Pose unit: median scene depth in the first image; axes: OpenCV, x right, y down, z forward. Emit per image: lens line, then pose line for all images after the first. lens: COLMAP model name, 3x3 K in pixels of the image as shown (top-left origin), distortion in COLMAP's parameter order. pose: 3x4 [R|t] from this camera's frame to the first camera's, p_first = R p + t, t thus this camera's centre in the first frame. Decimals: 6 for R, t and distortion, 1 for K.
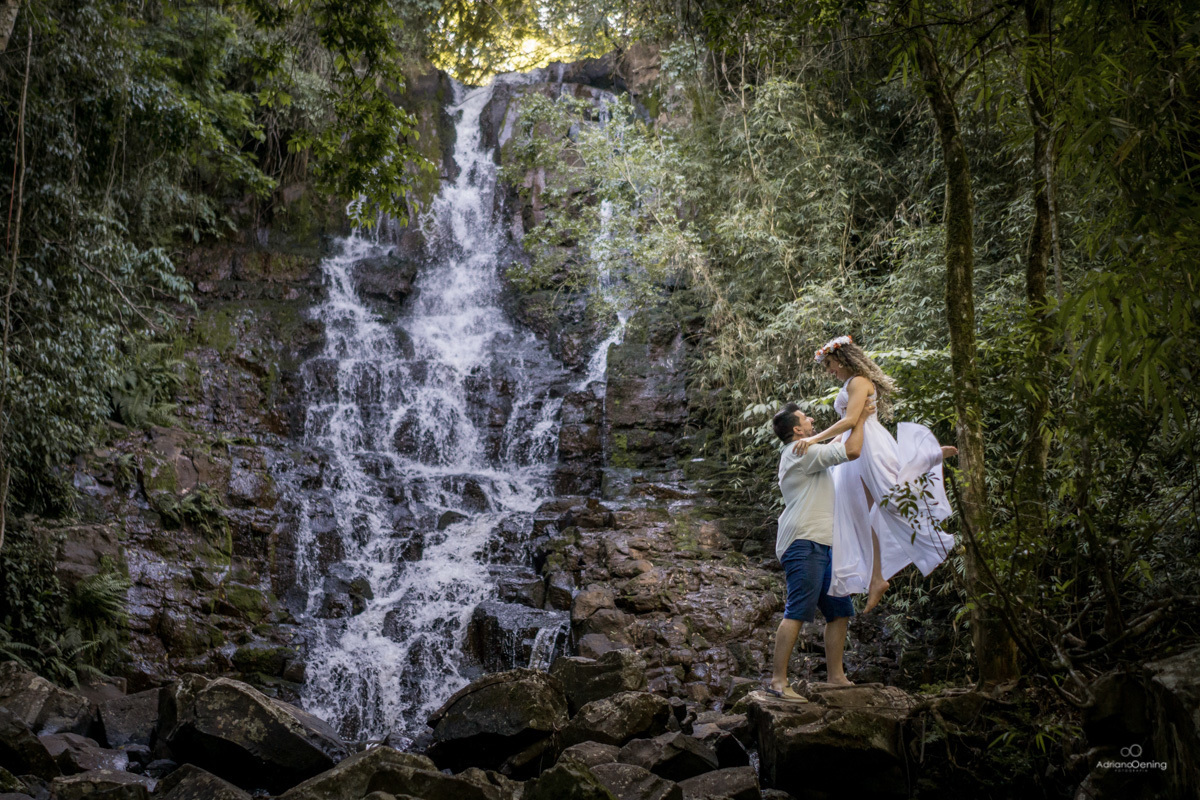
lens RADIAL K [[1516.0, 0, 543.2], [0, 1516.0, 417.9], [0, 0, 1]] dist [-0.003737, 0.000000]
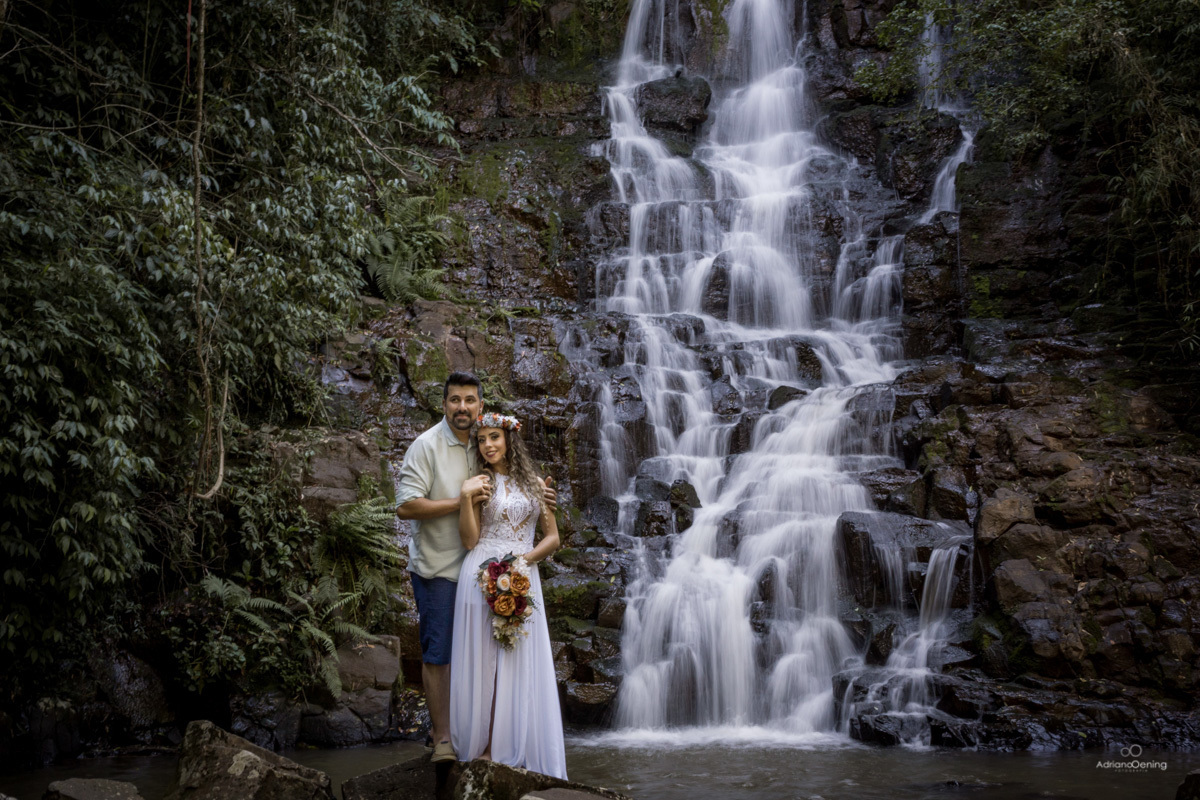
lens RADIAL K [[1516.0, 0, 596.3], [0, 1516.0, 405.5], [0, 0, 1]] dist [-0.003737, 0.000000]
pose [[0.988819, -0.038410, -0.144090, -0.051321], [0.052416, 0.994125, 0.094704, -0.010787], [0.139606, -0.101198, 0.985022, 0.226620]]
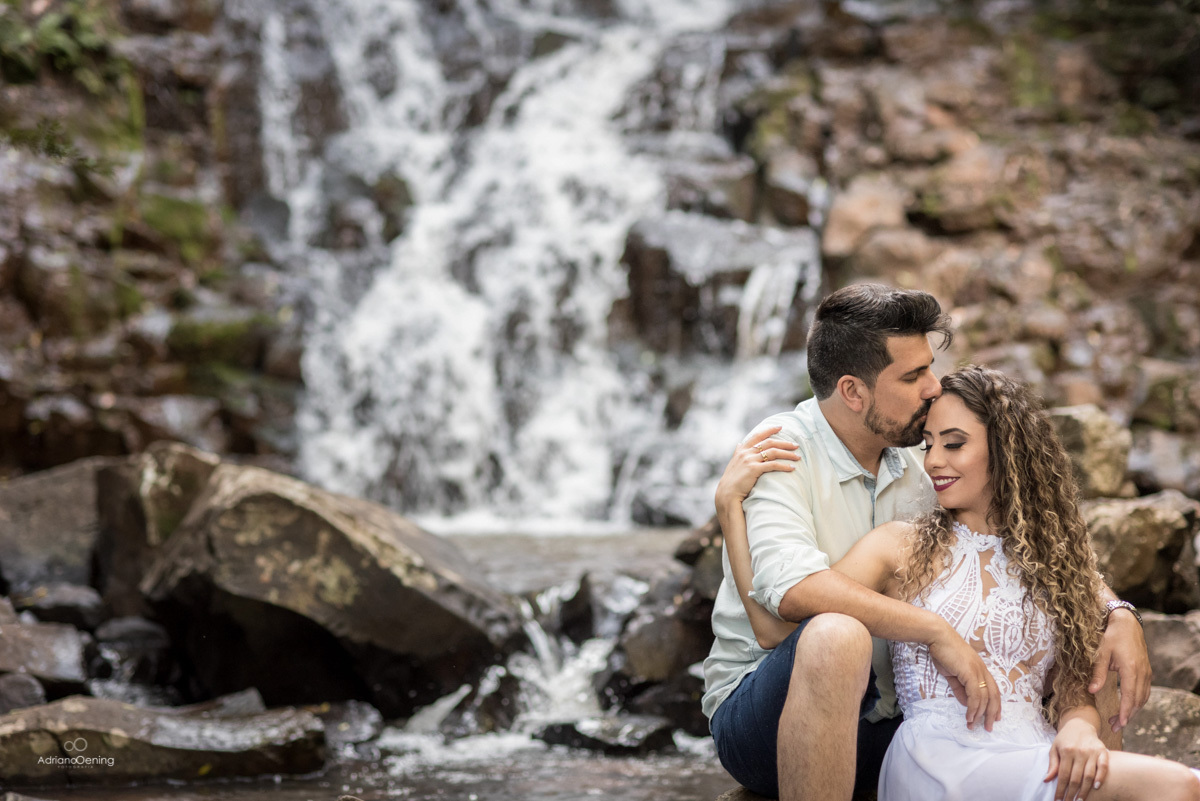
lens RADIAL K [[2828.8, 0, 608.1], [0, 2828.8, 398.1], [0, 0, 1]] dist [0.009982, 0.000000]
pose [[0.999793, -0.018194, -0.009133, -0.041304], [0.019719, 0.976993, 0.212360, -0.021218], [0.005059, -0.212496, 0.977149, 0.050430]]
